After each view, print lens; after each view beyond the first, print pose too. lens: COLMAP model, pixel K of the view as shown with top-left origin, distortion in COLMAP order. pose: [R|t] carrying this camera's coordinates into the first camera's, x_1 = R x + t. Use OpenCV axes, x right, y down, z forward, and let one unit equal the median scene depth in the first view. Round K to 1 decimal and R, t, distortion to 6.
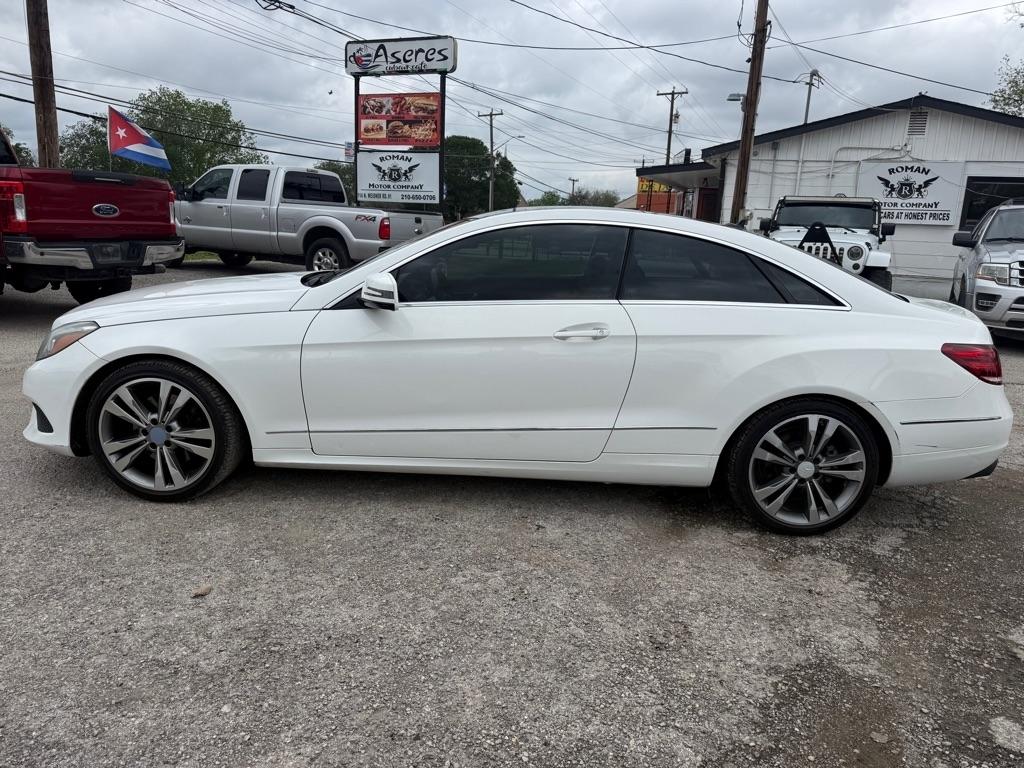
lens RADIAL K [[703.0, 0, 512.0], [0, 703.0, 384.0], [0, 0, 1]] dist [0.026026, -0.002995]
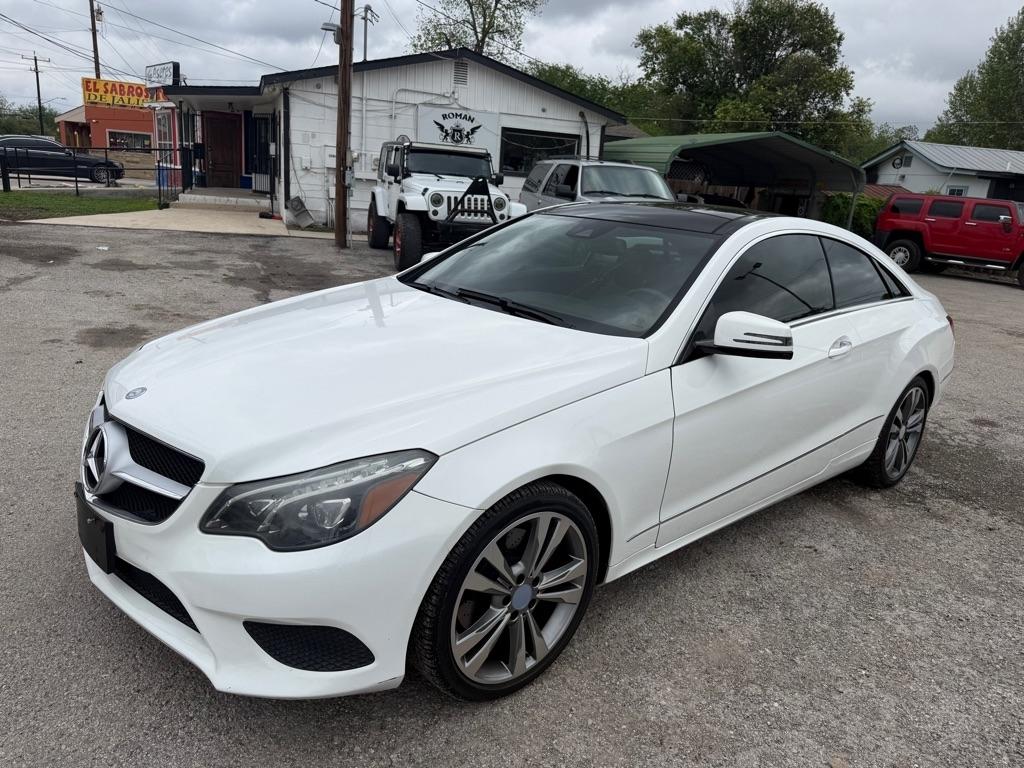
lens RADIAL K [[731.3, 0, 509.6], [0, 731.3, 380.6], [0, 0, 1]] dist [0.009746, -0.012895]
pose [[0.741234, -0.169836, 0.649406, -0.214789], [0.111749, 0.985183, 0.130100, -0.049885], [-0.661879, -0.023864, 0.749230, 0.121548]]
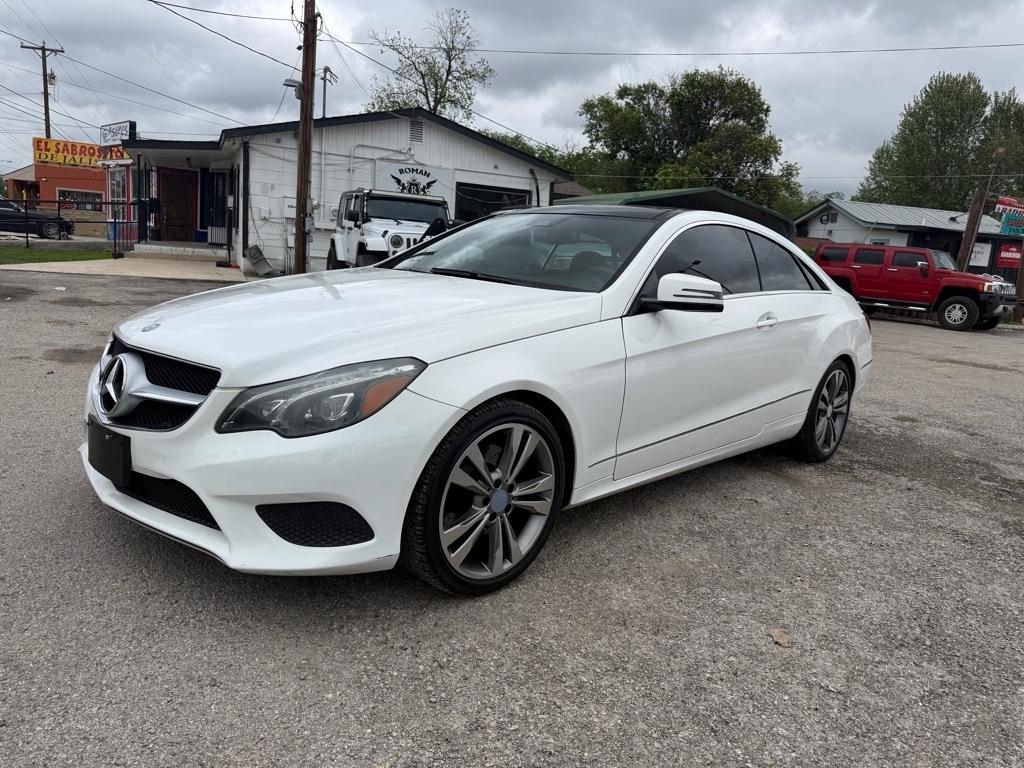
lens RADIAL K [[727.5, 0, 517.2], [0, 727.5, 368.9], [0, 0, 1]] dist [0.029486, -0.040838]
pose [[0.688923, -0.115599, 0.715557, -0.239186], [0.122319, 0.991584, 0.042426, -0.022187], [-0.714439, 0.058298, 0.697264, 0.107407]]
